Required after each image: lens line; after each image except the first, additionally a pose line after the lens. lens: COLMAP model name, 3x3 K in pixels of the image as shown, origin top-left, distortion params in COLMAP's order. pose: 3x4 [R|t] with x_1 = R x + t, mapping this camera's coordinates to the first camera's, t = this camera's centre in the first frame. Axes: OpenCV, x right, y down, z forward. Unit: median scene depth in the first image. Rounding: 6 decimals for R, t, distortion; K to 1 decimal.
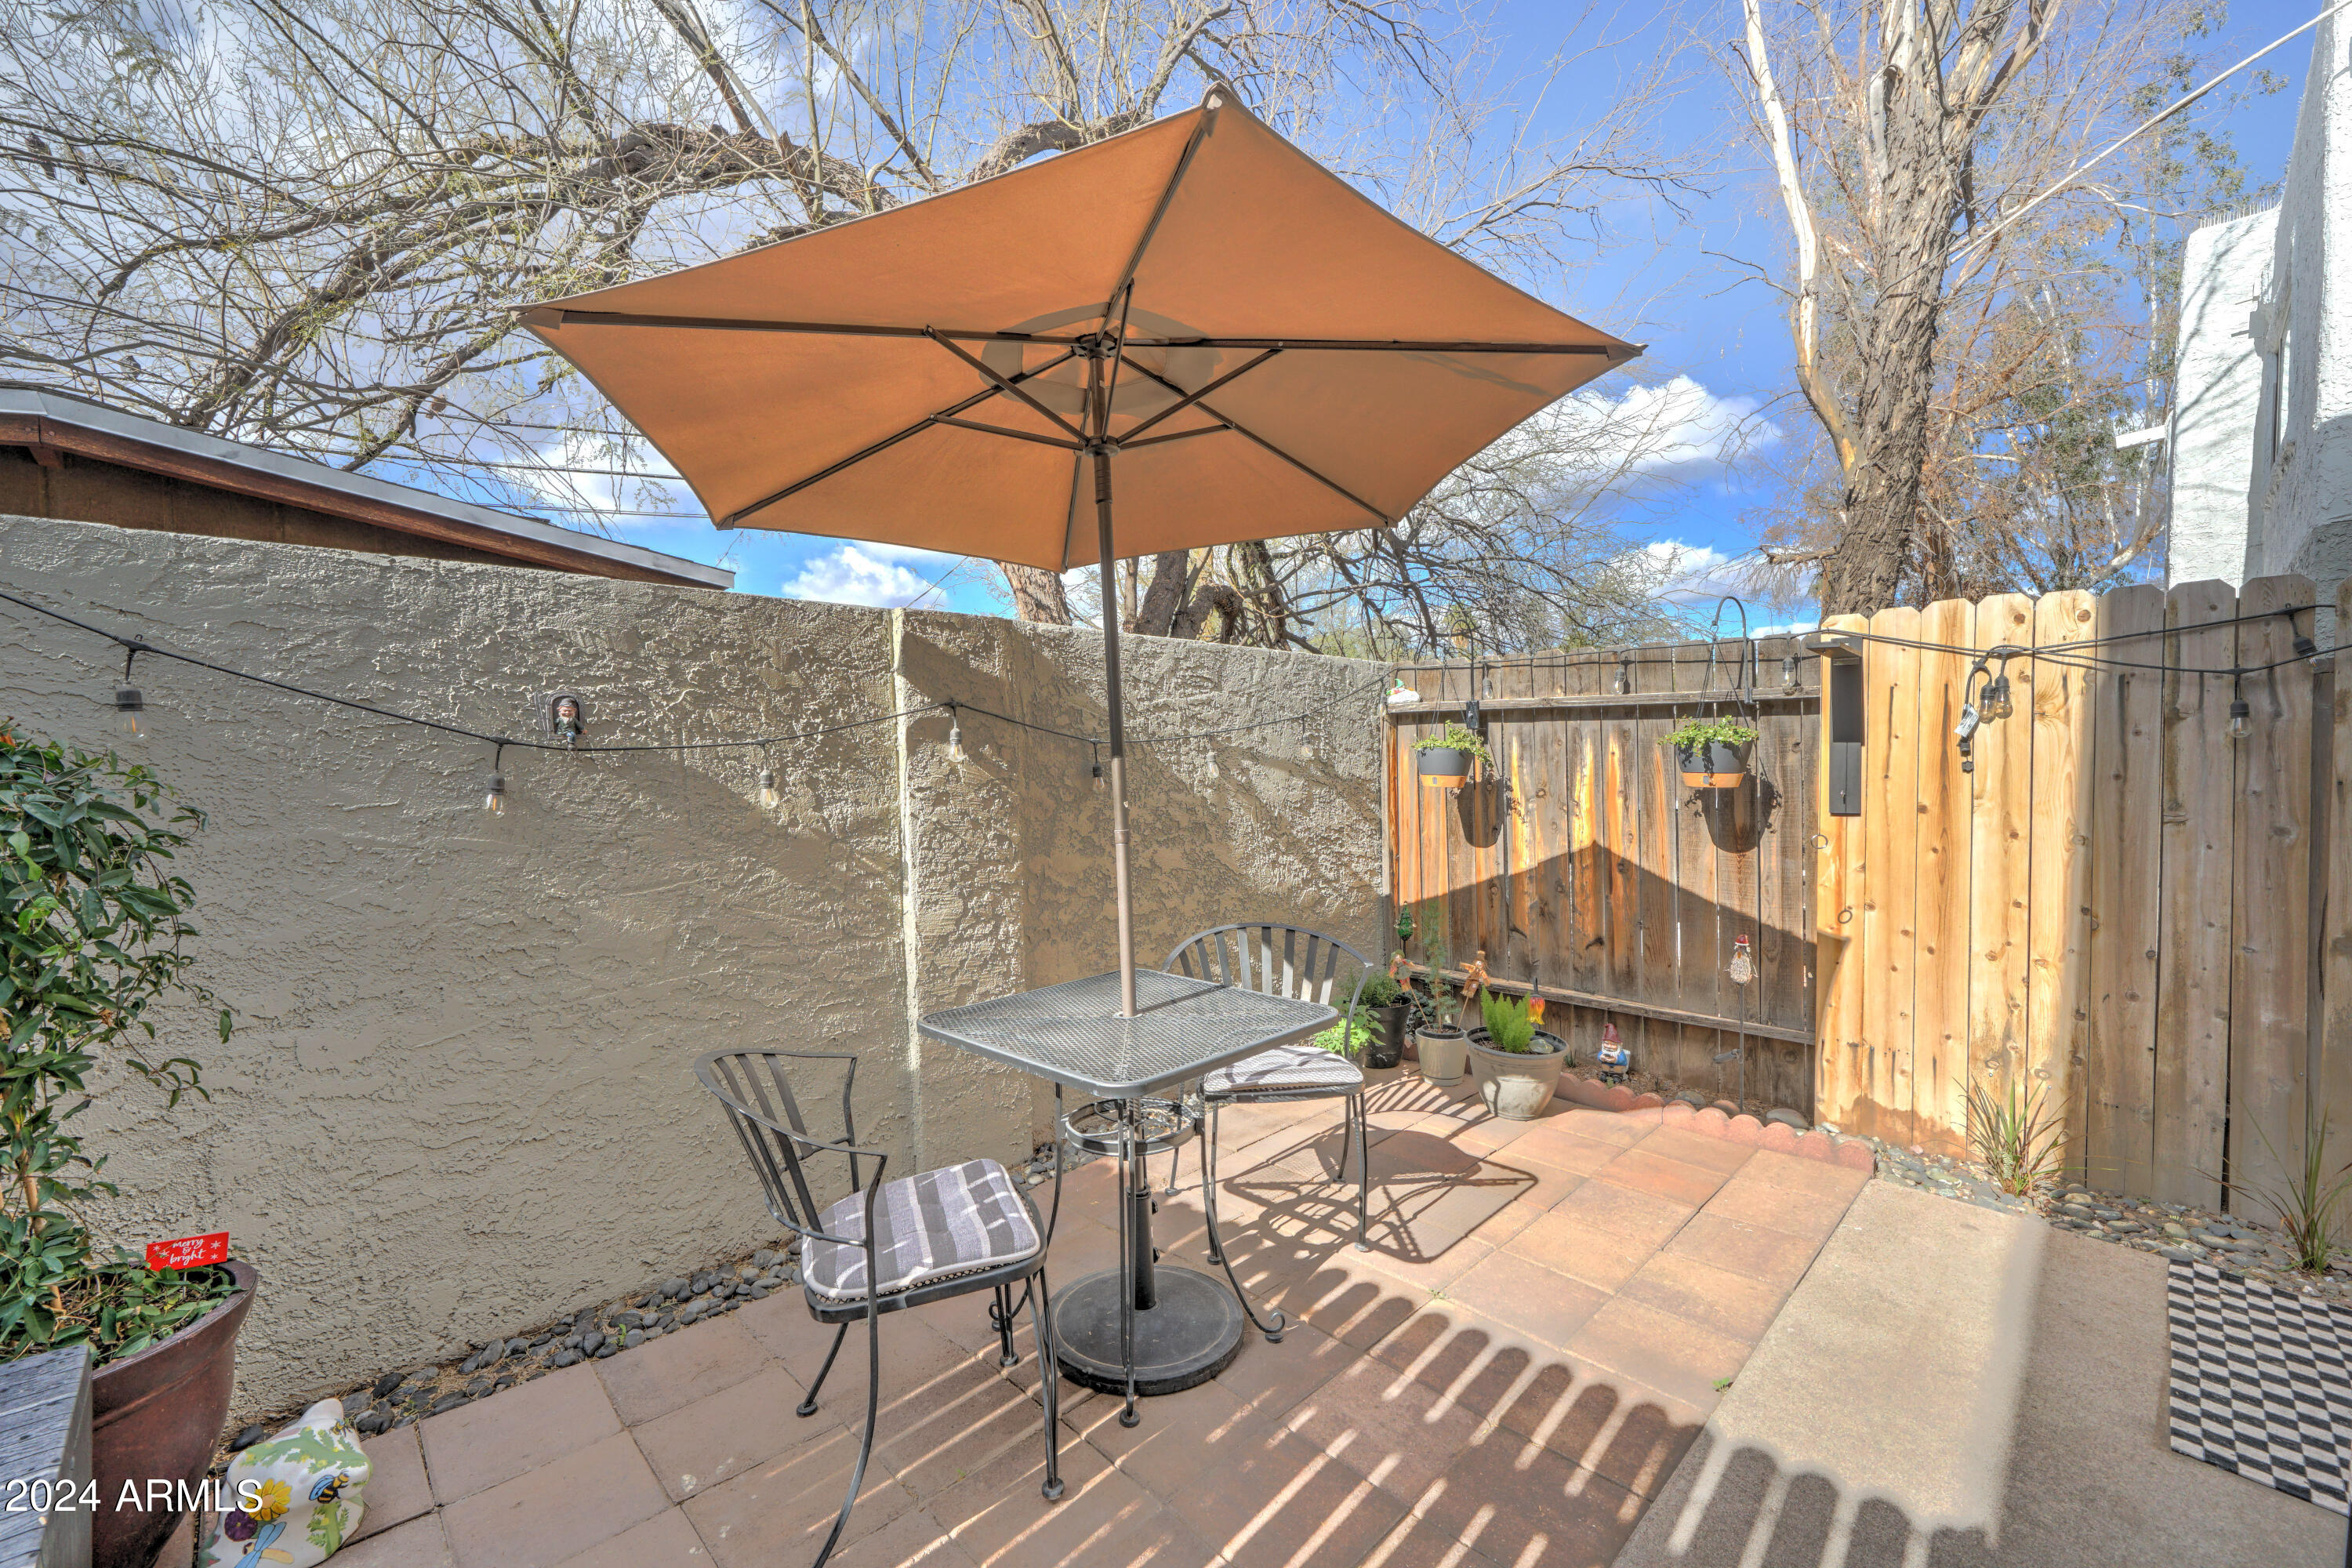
lens RADIAL K [[981.3, 0, 1194.3], [0, 981.3, 787.7], [0, 0, 1]] dist [-0.001384, -0.000369]
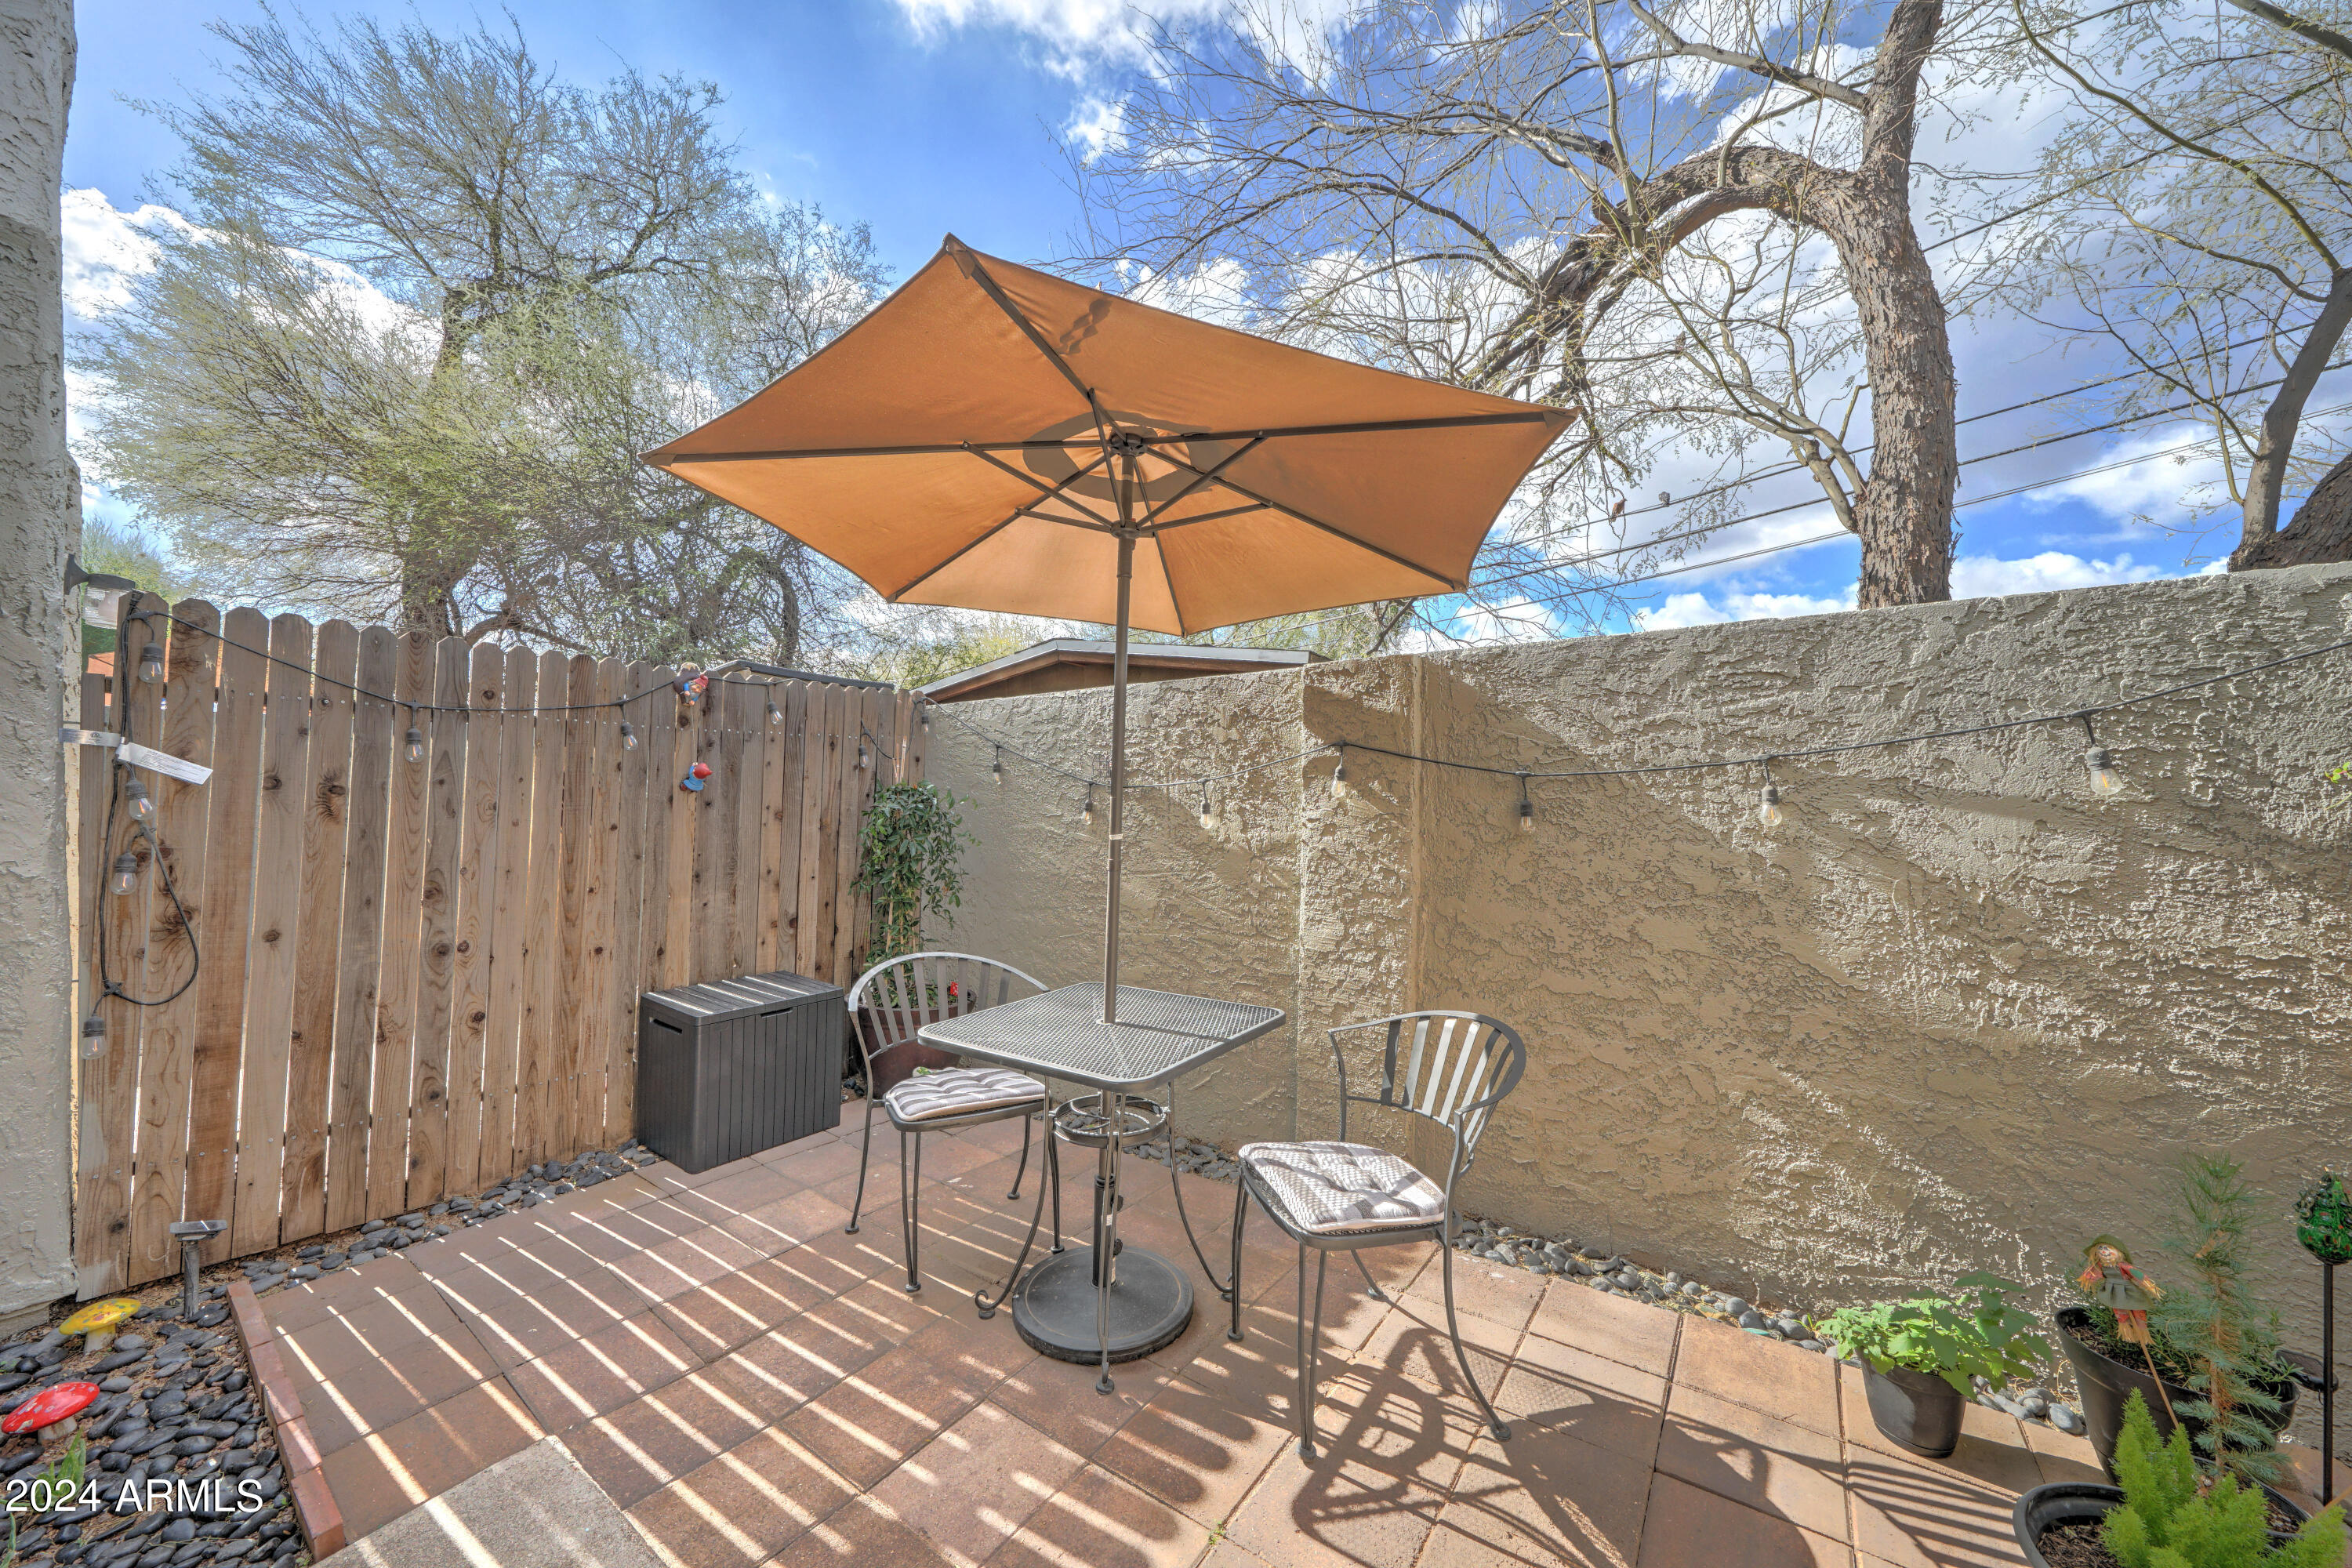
lens RADIAL K [[887.0, 0, 1163.7], [0, 887.0, 788.0], [0, 0, 1]] dist [-0.000767, 0.000038]
pose [[0.122747, 0.003324, -0.992432, 0.665311], [-0.028866, 0.999583, -0.000222, -0.027931], [0.992018, 0.028675, 0.122792, 0.638344]]
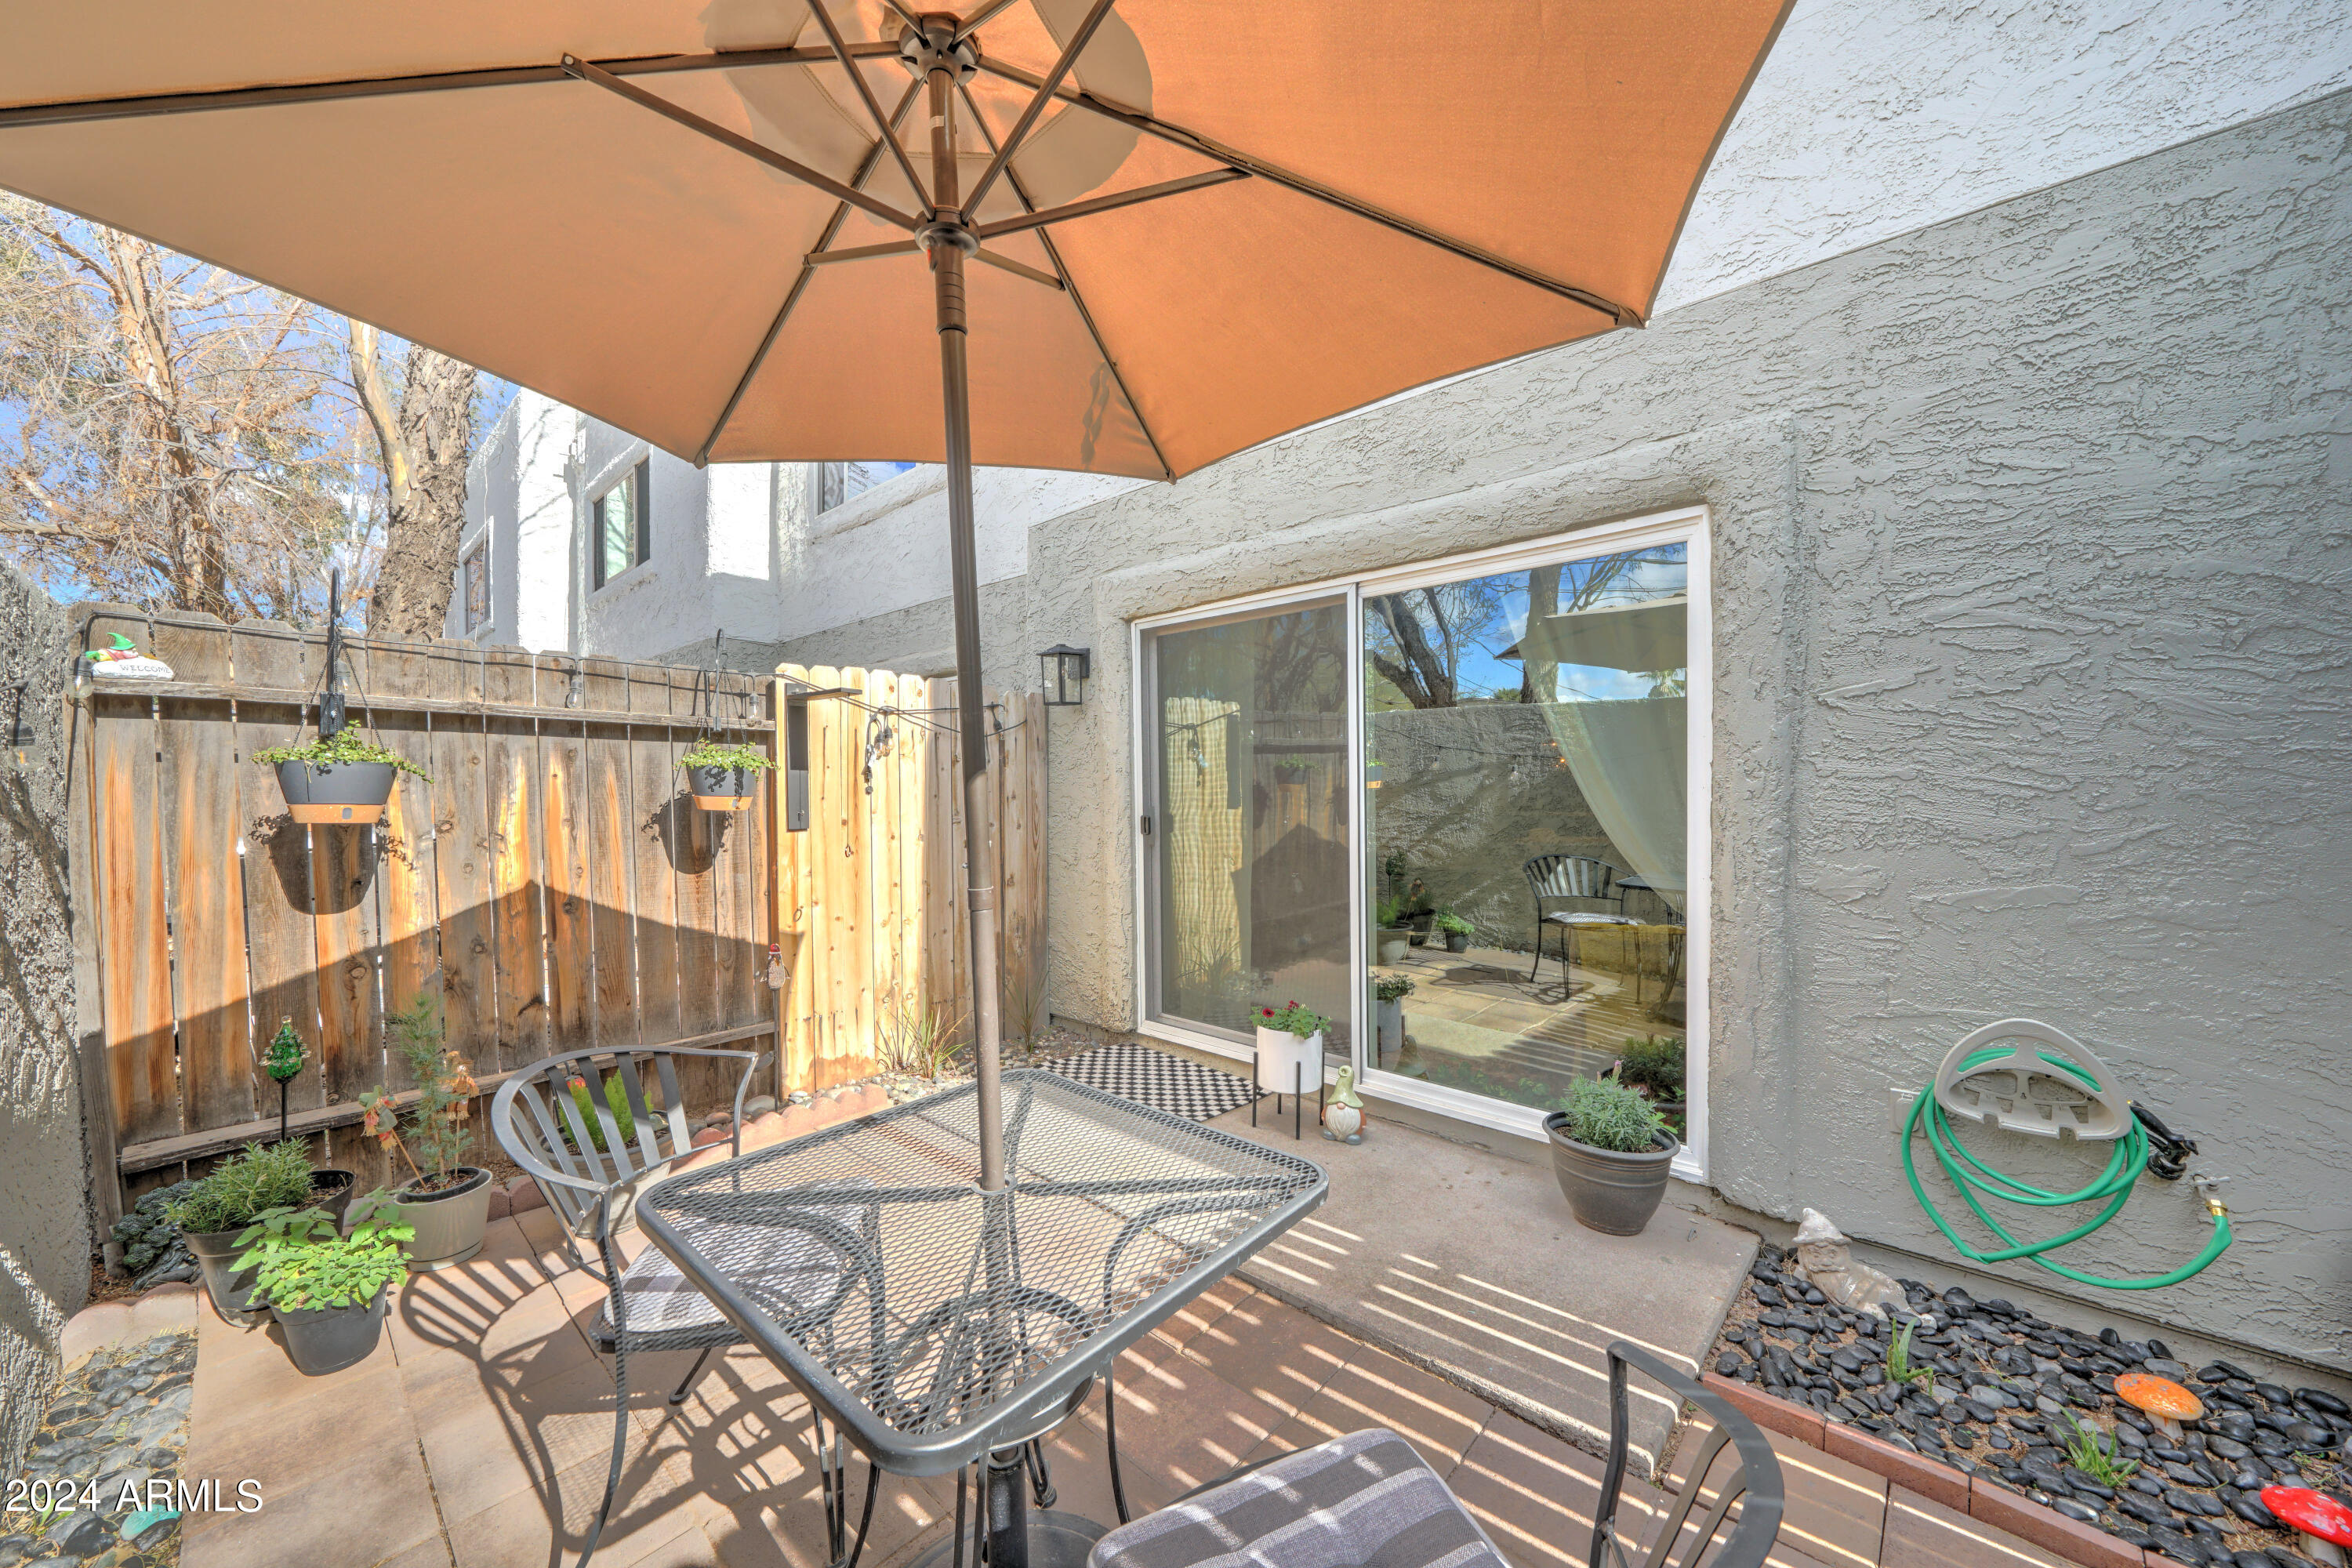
lens RADIAL K [[836.8, 0, 1179.0], [0, 836.8, 790.5], [0, 0, 1]] dist [-0.000263, 0.000036]
pose [[-0.045202, 0.000942, 0.998977, -0.416162], [0.027121, 0.999632, 0.000285, -0.009405], [-0.998610, 0.027106, -0.045211, 0.622978]]
